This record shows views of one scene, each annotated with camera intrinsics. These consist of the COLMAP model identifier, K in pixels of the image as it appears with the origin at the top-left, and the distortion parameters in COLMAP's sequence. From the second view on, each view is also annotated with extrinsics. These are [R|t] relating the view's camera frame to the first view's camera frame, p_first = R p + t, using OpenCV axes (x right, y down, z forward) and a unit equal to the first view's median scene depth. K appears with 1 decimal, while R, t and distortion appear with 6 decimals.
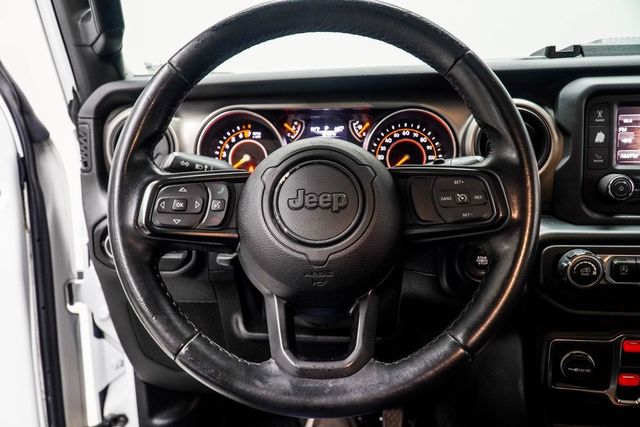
lens RADIAL K [[545.0, 0, 320.0], [0, 545.0, 213.5], [0, 0, 1]] dist [0.032006, 0.000709]
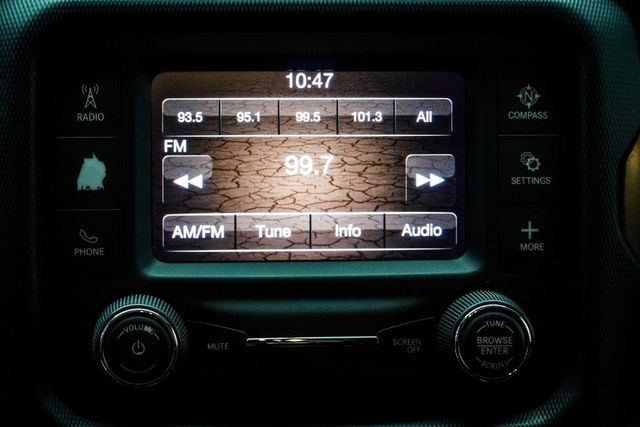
lens RADIAL K [[1376.1, 0, 320.0], [0, 1376.1, 213.5], [0, 0, 1]] dist [-0.154647, -0.156461]
pose [[0.991353, -0.010880, 0.130770, 0.534615], [0.014725, 0.999486, -0.028471, -0.093057], [-0.130393, 0.030151, 0.991004, 0.239572]]
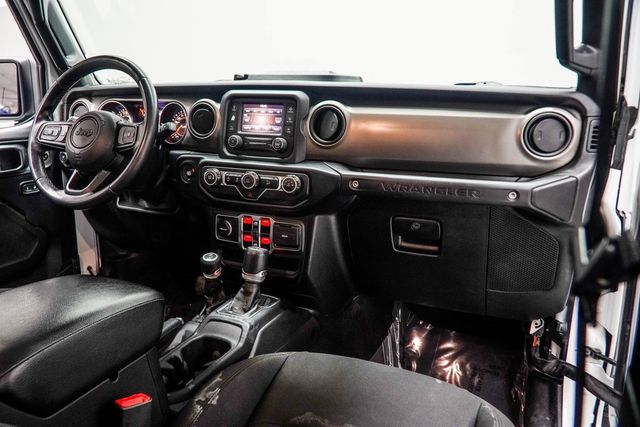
lens RADIAL K [[522.8, 0, 320.0], [0, 522.8, 213.5], [0, 0, 1]] dist [-0.003288, -0.003515]
pose [[0.931882, 0.104447, -0.347401, 1.566483], [-0.108312, 0.994082, 0.008336, 0.177073], [0.346215, 0.029860, 0.937680, -0.776214]]
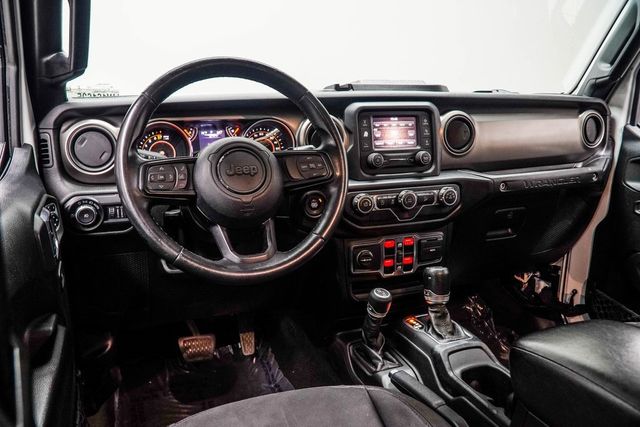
lens RADIAL K [[522.8, 0, 320.0], [0, 522.8, 213.5], [0, 0, 1]] dist [-0.003288, -0.003515]
pose [[0.907985, -0.084101, 0.410475, -0.393941], [0.085871, 0.996206, 0.014160, 0.094388], [-0.410108, 0.022391, 0.911762, -0.566363]]
